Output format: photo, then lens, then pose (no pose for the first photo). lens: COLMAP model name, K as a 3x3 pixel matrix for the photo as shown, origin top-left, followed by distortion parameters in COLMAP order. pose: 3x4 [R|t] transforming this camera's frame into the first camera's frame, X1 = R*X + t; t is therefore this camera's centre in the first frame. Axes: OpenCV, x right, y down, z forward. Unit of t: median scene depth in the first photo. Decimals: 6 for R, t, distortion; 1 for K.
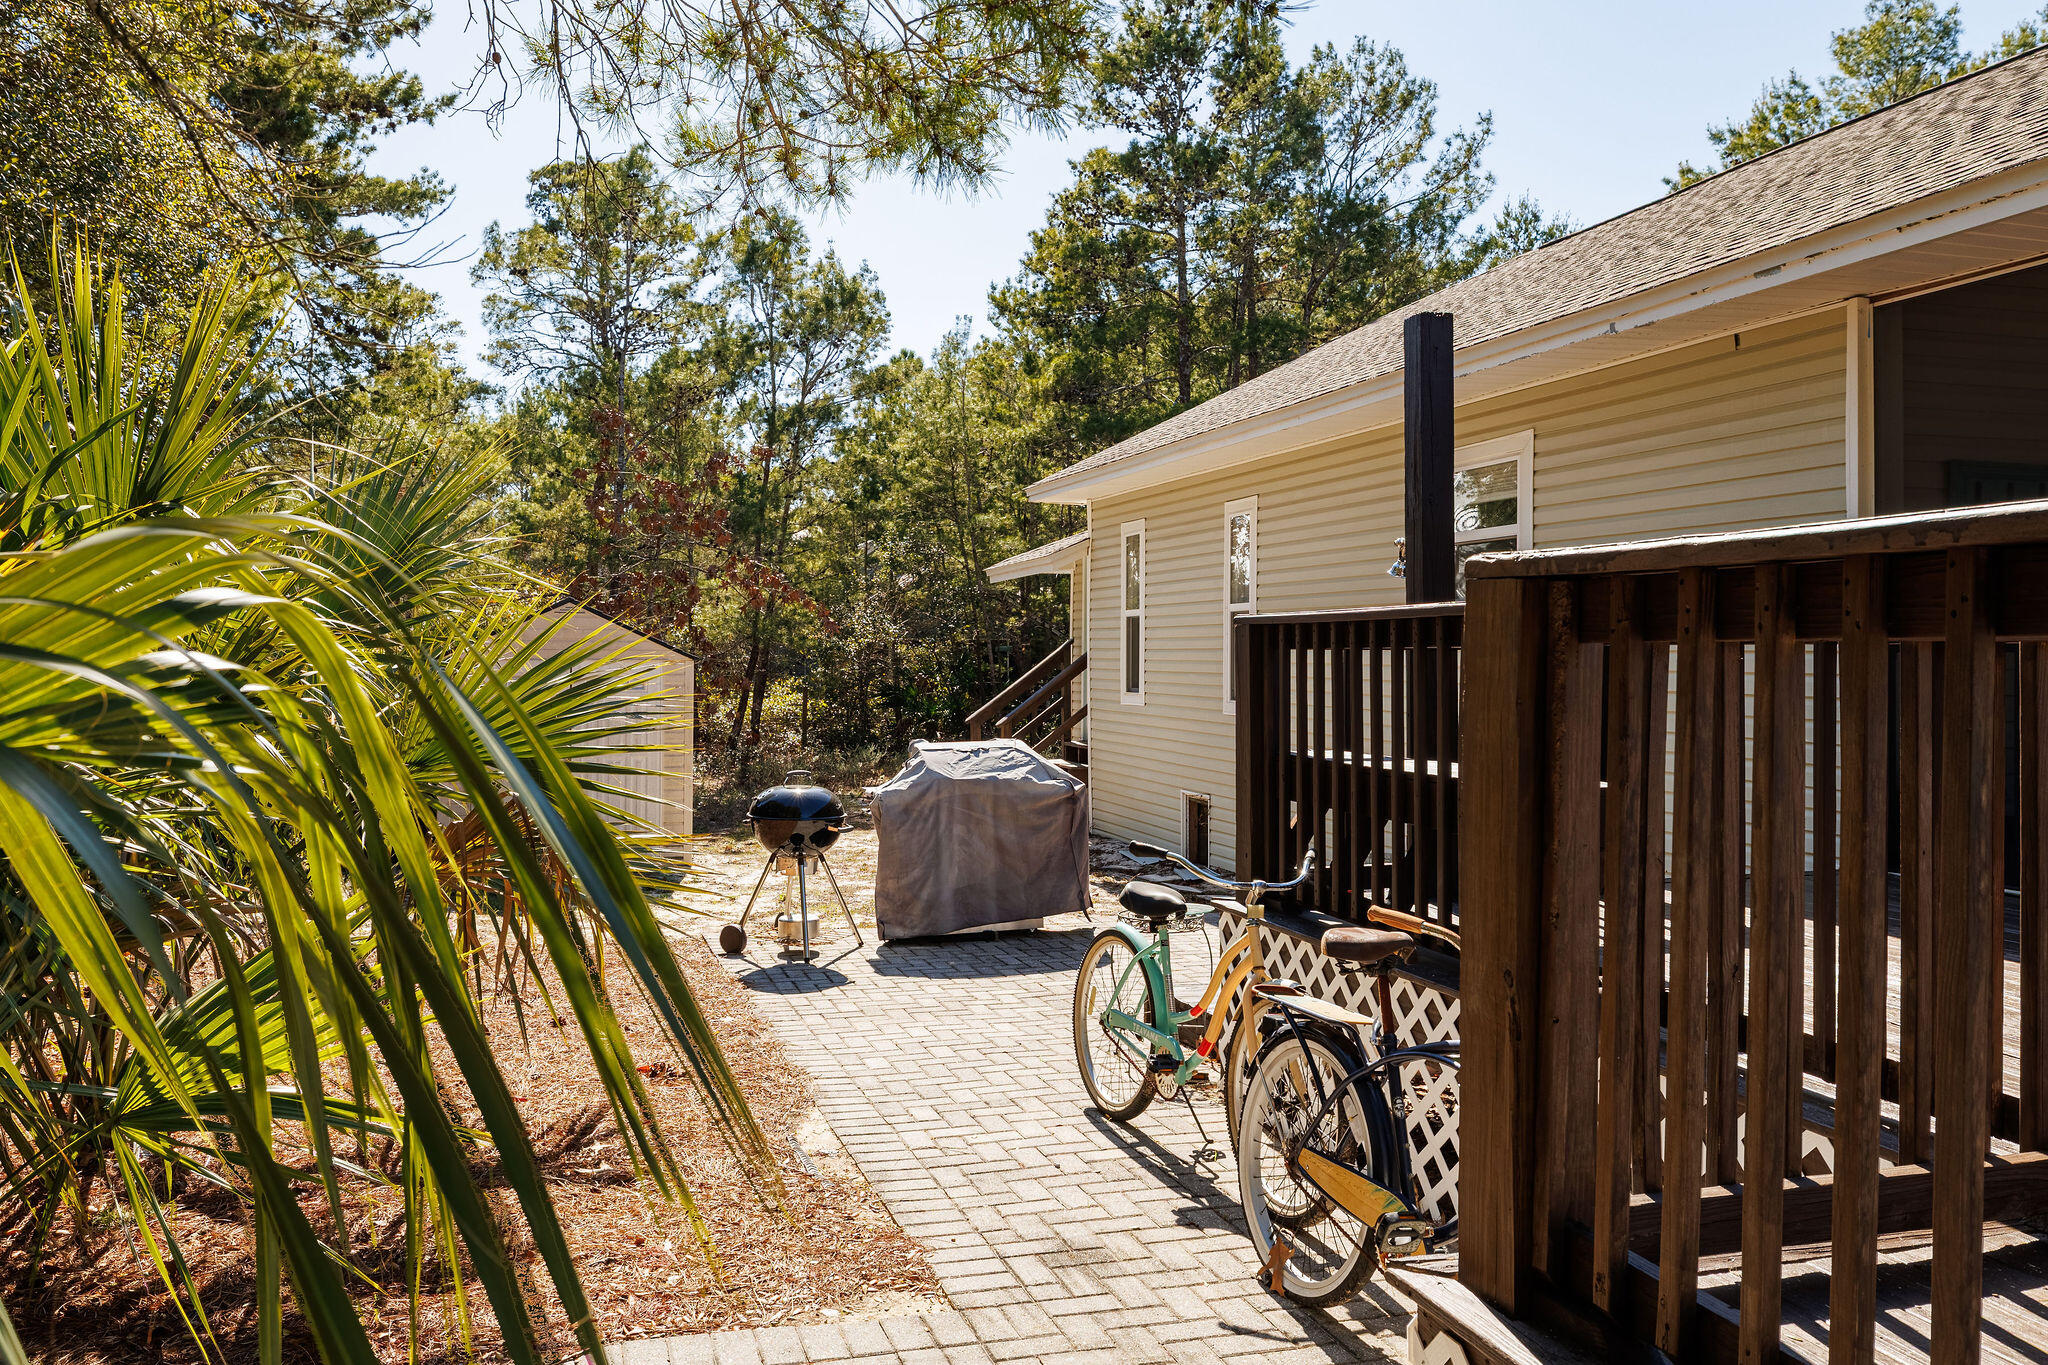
lens RADIAL K [[1589.7, 0, 1024.0], [0, 1589.7, 682.5], [0, 0, 1]] dist [-0.000535, -0.002038]
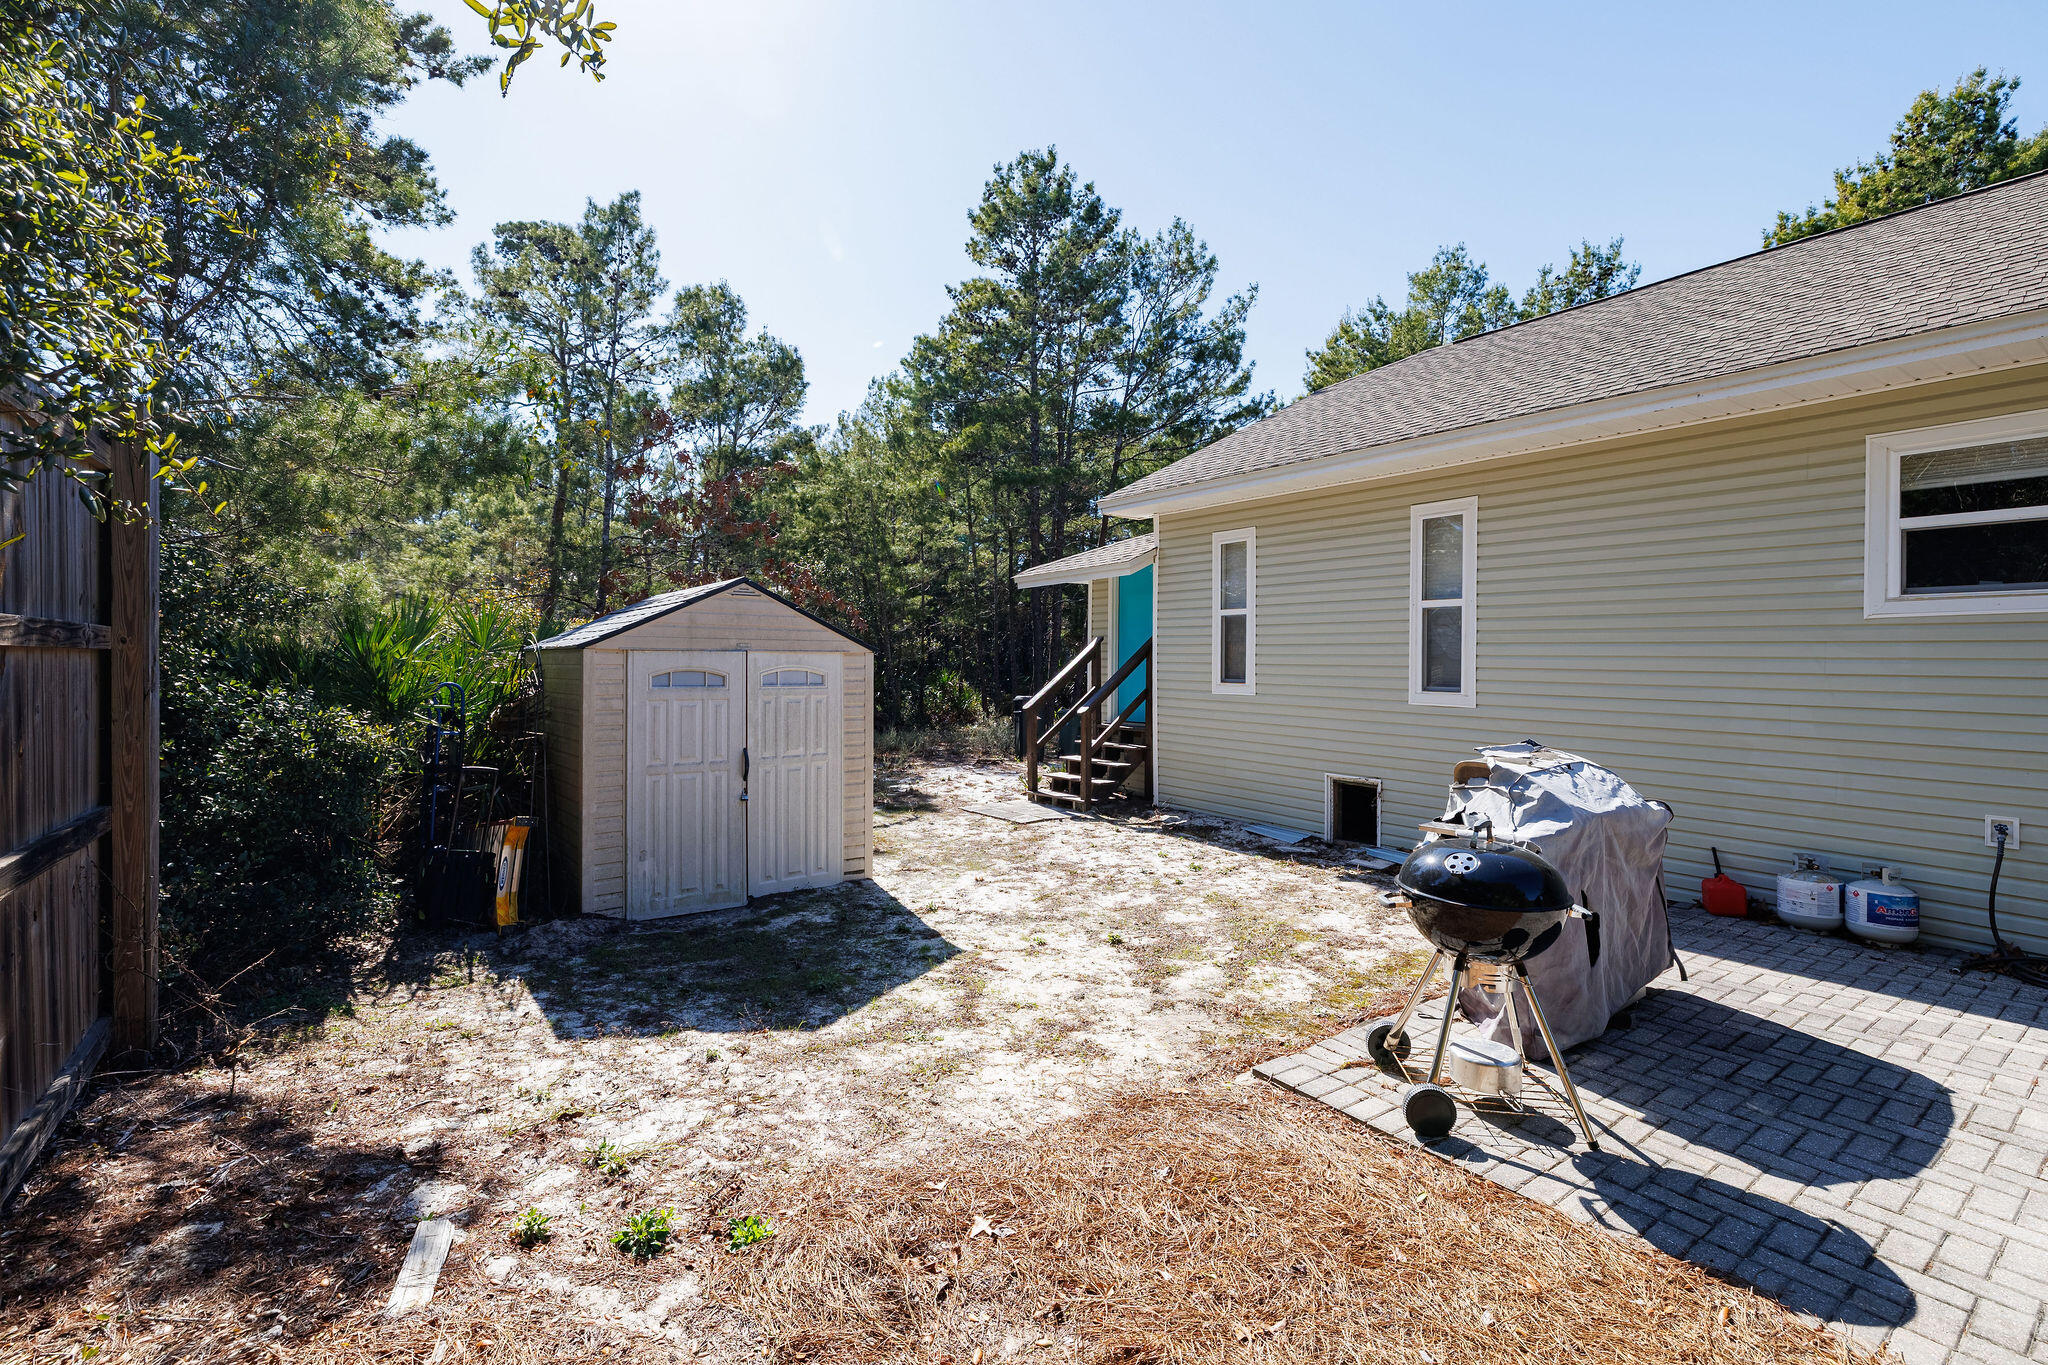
lens RADIAL K [[884.6, 0, 1024.0], [0, 884.6, 682.5], [0, 0, 1]] dist [0.003104, 0.000367]
pose [[0.937985, -0.007482, 0.346595, -0.243603], [0.004155, 0.999938, 0.010340, -0.000999], [-0.346651, -0.008258, 0.937958, 0.386171]]
